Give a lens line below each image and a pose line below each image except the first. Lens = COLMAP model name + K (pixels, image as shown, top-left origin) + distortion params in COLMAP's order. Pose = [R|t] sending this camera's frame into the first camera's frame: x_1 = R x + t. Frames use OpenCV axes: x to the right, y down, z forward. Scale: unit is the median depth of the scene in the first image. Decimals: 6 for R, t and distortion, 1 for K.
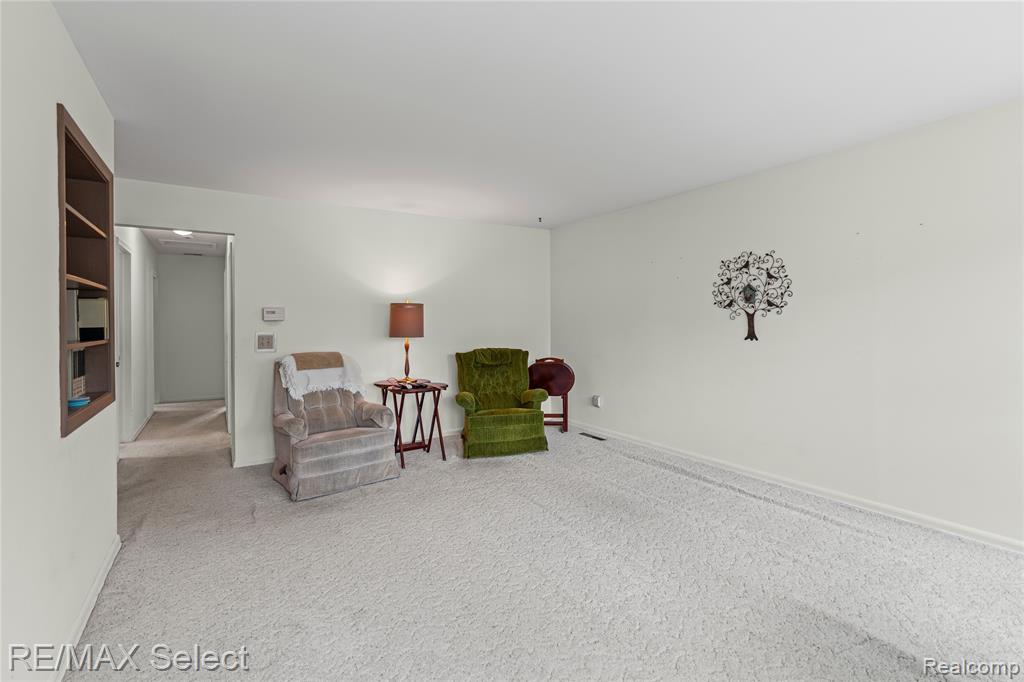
lens RADIAL K [[465.4, 0, 517.6], [0, 465.4, 321.3], [0, 0, 1]] dist [-0.011086, 0.004839]
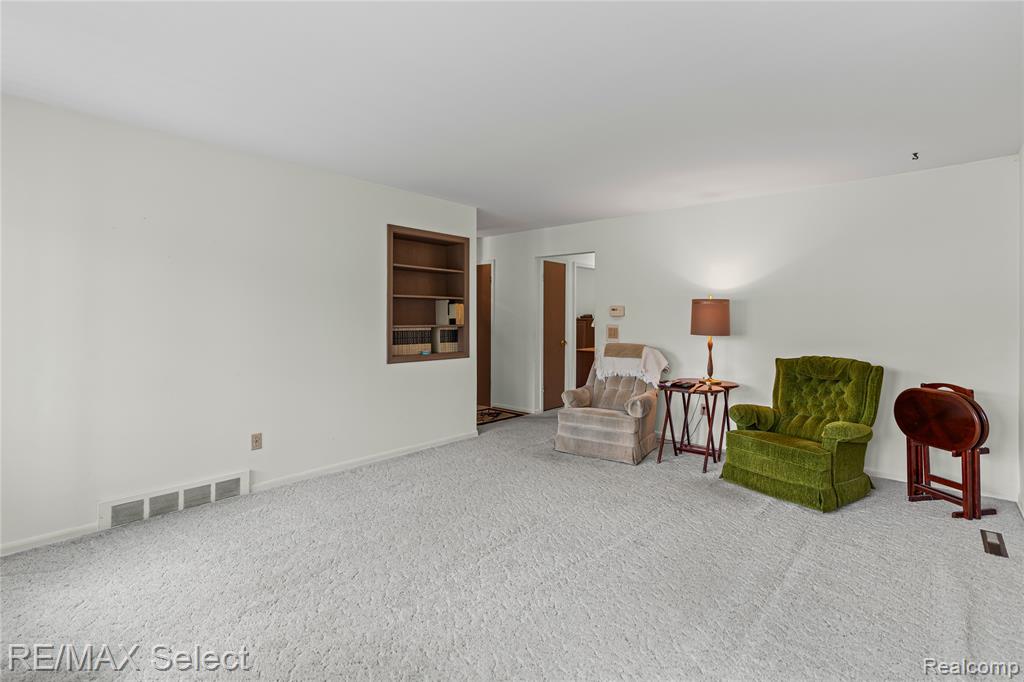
lens RADIAL K [[465.4, 0, 517.6], [0, 465.4, 321.3], [0, 0, 1]] dist [-0.011086, 0.004839]
pose [[0.283132, 0.018300, -0.958906, 0.654427], [-0.011451, 0.999811, 0.015700, -0.005407], [0.959013, 0.006536, 0.283288, 0.425838]]
